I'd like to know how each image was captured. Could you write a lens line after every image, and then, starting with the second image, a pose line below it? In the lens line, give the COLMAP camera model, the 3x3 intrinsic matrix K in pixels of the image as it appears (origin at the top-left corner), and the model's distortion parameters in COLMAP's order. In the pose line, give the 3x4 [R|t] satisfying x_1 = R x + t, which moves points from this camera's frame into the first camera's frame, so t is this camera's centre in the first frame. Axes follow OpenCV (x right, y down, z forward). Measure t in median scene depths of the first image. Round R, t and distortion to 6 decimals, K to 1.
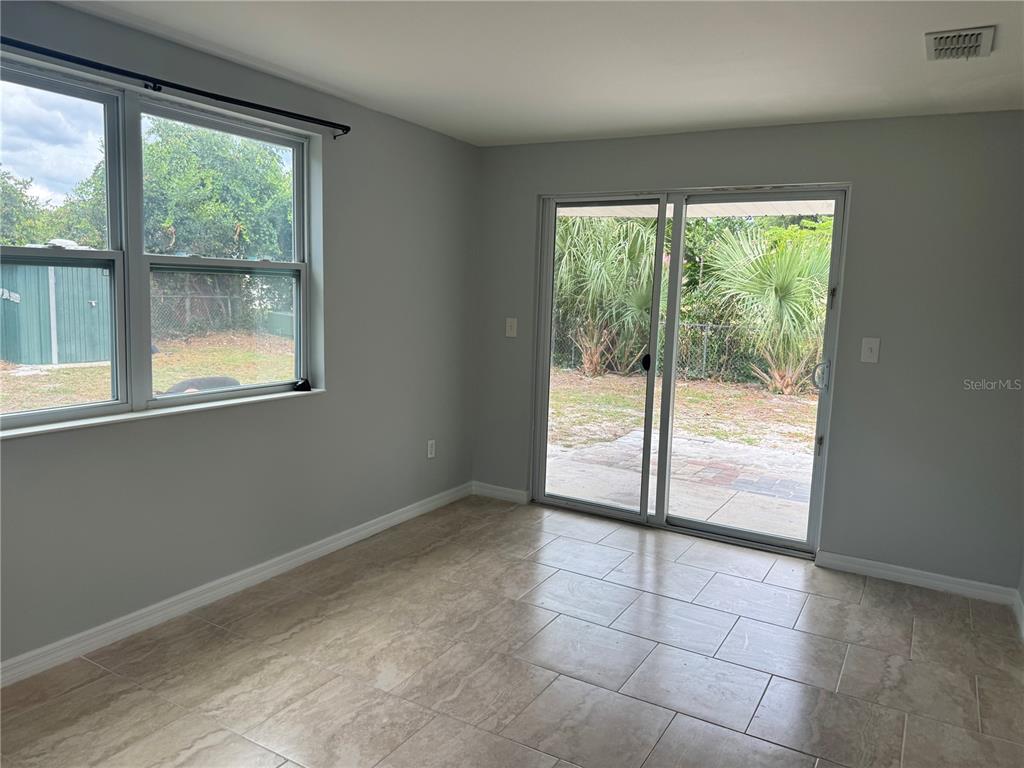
lens RADIAL K [[721.2, 0, 513.3], [0, 721.2, 376.5], [0, 0, 1]] dist [0.014145, -0.049130]
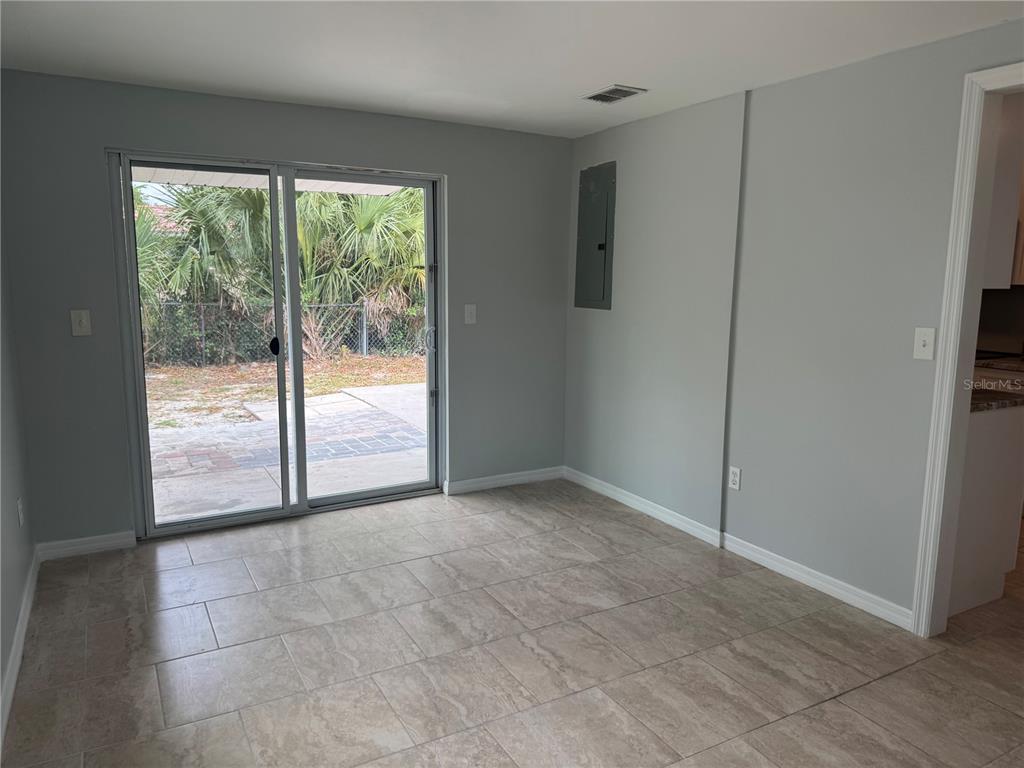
lens RADIAL K [[721.2, 0, 514.6], [0, 721.2, 386.0], [0, 0, 1]] dist [0.014145, -0.049130]
pose [[0.491027, -0.169092, 0.854576, -0.470835], [0.115355, 0.984963, 0.128610, -0.054022], [-0.863473, 0.035428, 0.503149, 0.265362]]
